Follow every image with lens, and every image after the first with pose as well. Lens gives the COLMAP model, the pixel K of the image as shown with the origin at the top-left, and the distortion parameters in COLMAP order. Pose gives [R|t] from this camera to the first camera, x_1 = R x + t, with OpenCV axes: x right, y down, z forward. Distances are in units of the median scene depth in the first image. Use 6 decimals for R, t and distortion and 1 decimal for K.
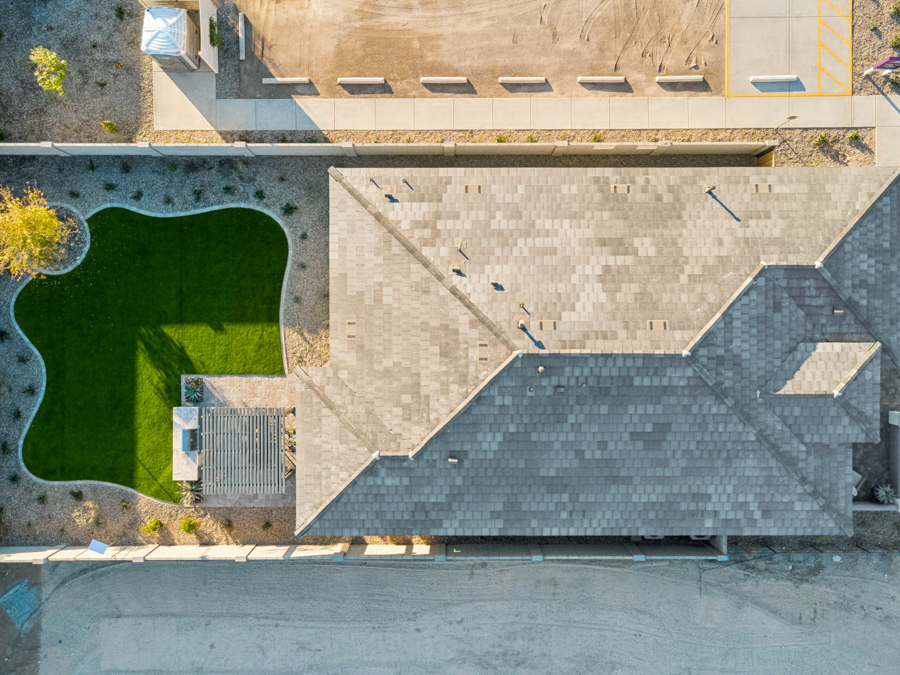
lens RADIAL K [[629.5, 0, 448.7], [0, 629.5, 339.9], [0, 0, 1]] dist [-0.000429, 0.002786]
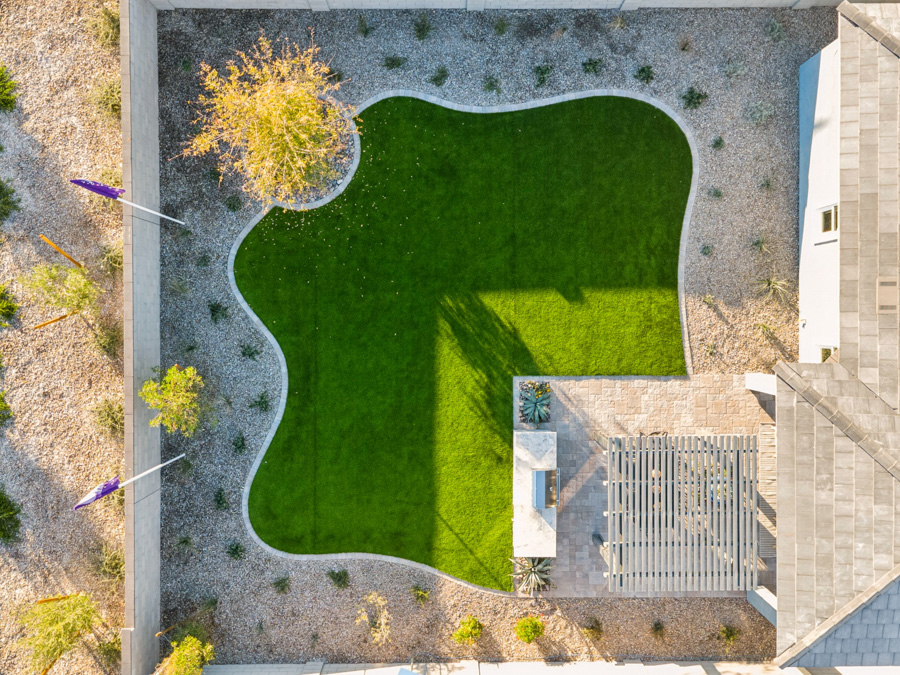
lens RADIAL K [[629.5, 0, 450.6], [0, 629.5, 334.8], [0, 0, 1]] dist [-0.000429, 0.002786]
pose [[0.999980, -0.003168, -0.005525, -0.480955], [0.003173, 0.999995, 0.000853, 0.015189], [0.005522, -0.000871, 0.999984, 0.402625]]
